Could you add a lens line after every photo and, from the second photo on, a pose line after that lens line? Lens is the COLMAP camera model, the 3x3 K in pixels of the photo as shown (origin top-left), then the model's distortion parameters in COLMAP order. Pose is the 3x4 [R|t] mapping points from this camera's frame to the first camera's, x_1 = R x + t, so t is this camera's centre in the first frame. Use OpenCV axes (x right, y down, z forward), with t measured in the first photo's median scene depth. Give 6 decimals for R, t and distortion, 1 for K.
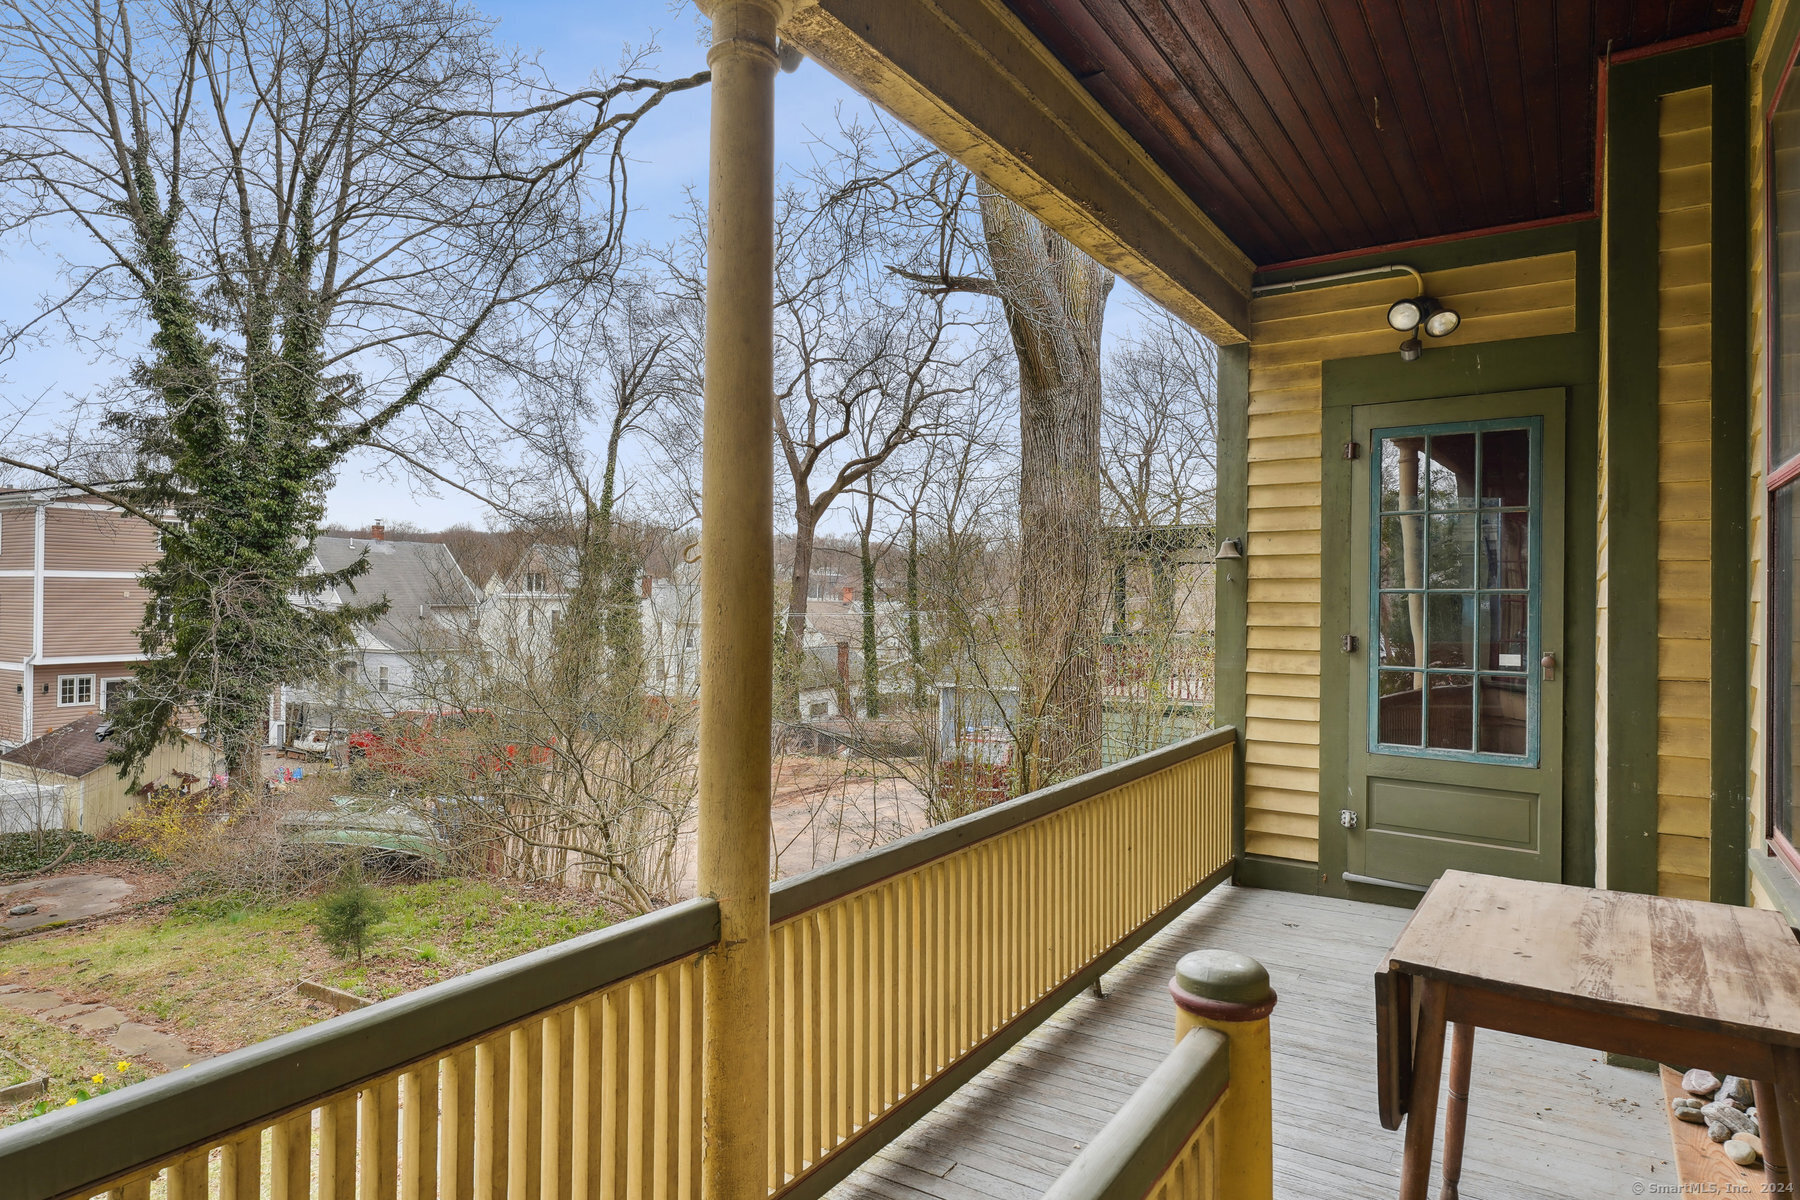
lens RADIAL K [[1049.3, 0, 900.0], [0, 1049.3, 600.0], [0, 0, 1]] dist [-0.001651, -0.000938]
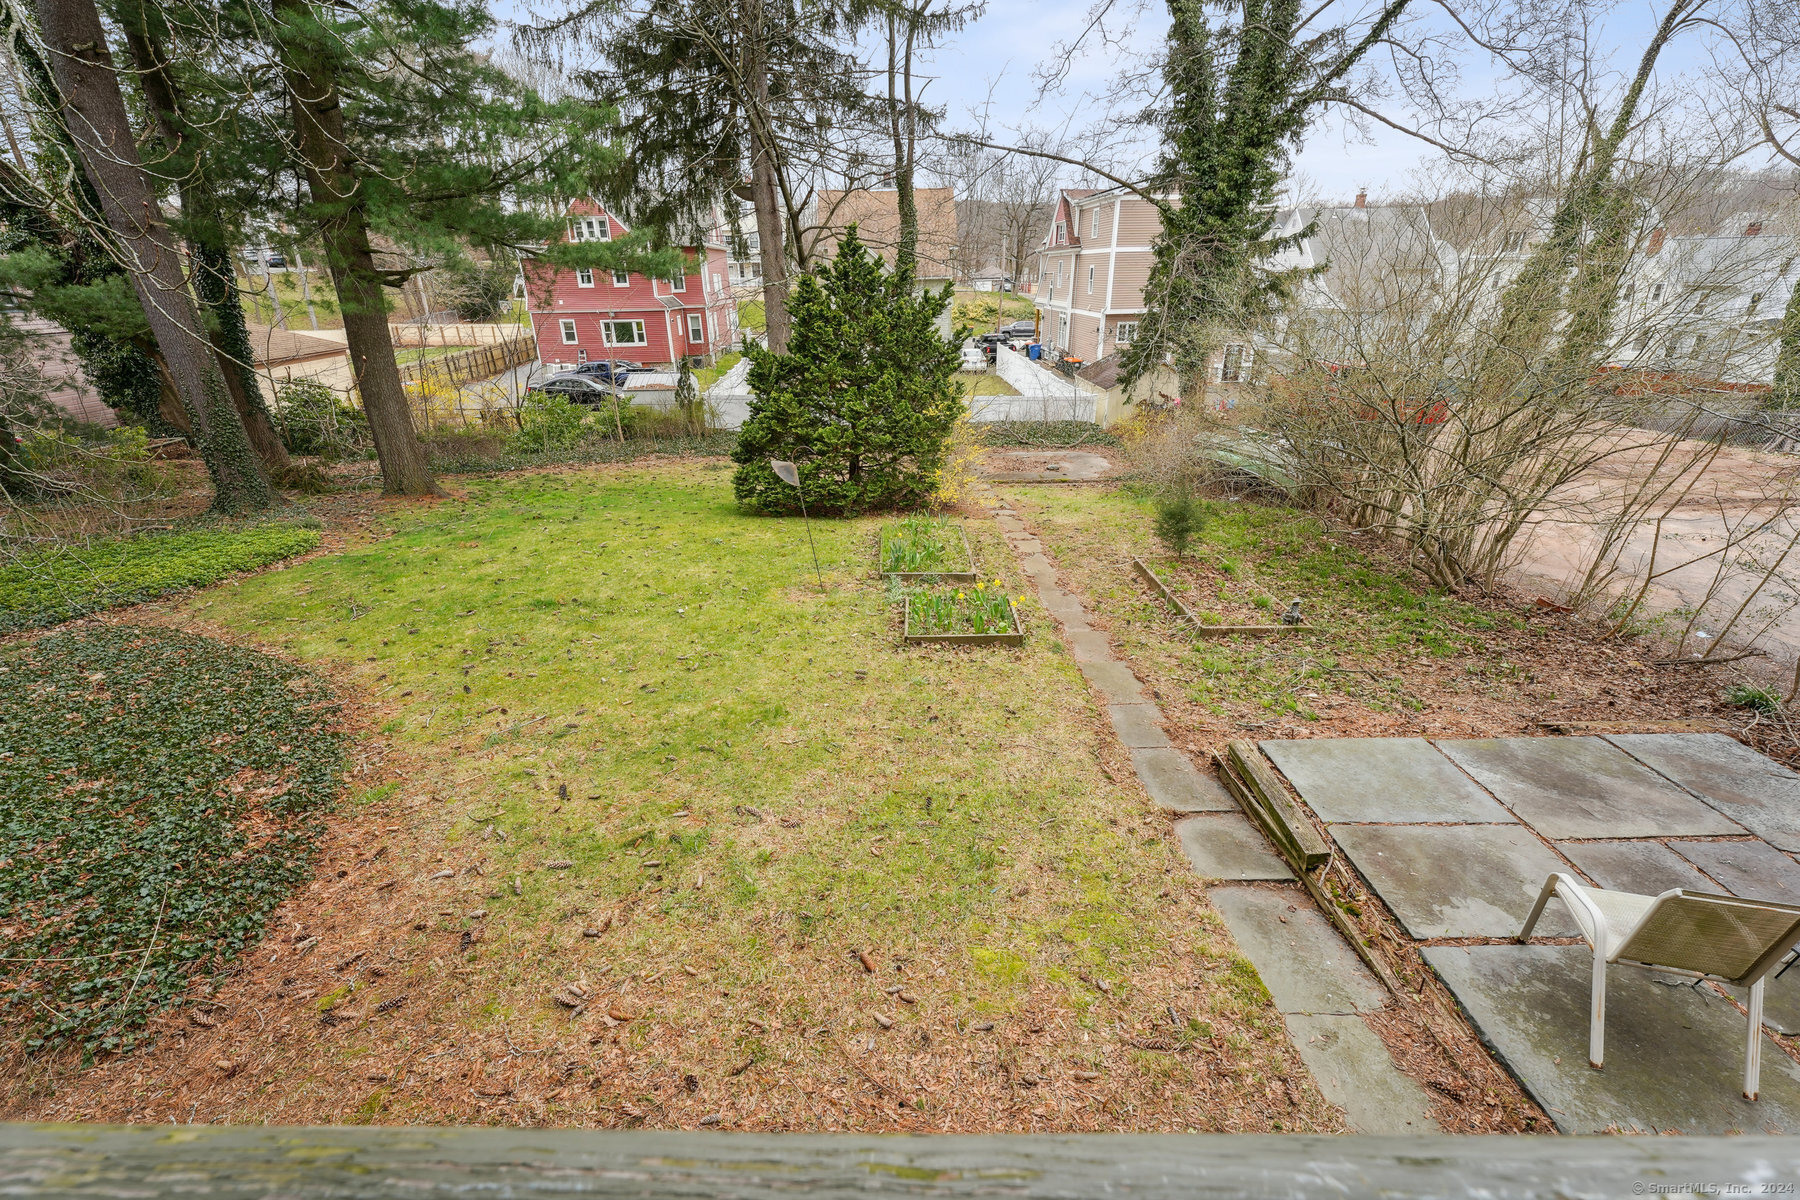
lens RADIAL K [[728.8, 0, 900.0], [0, 728.8, 600.0], [0, 0, 1]] dist [-0.000108, -0.000298]
pose [[0.530949, 0.330153, -0.780444, 0.014297], [0.019905, 0.915869, 0.400984, 0.014276], [0.847170, -0.228437, 0.479708, 0.155125]]
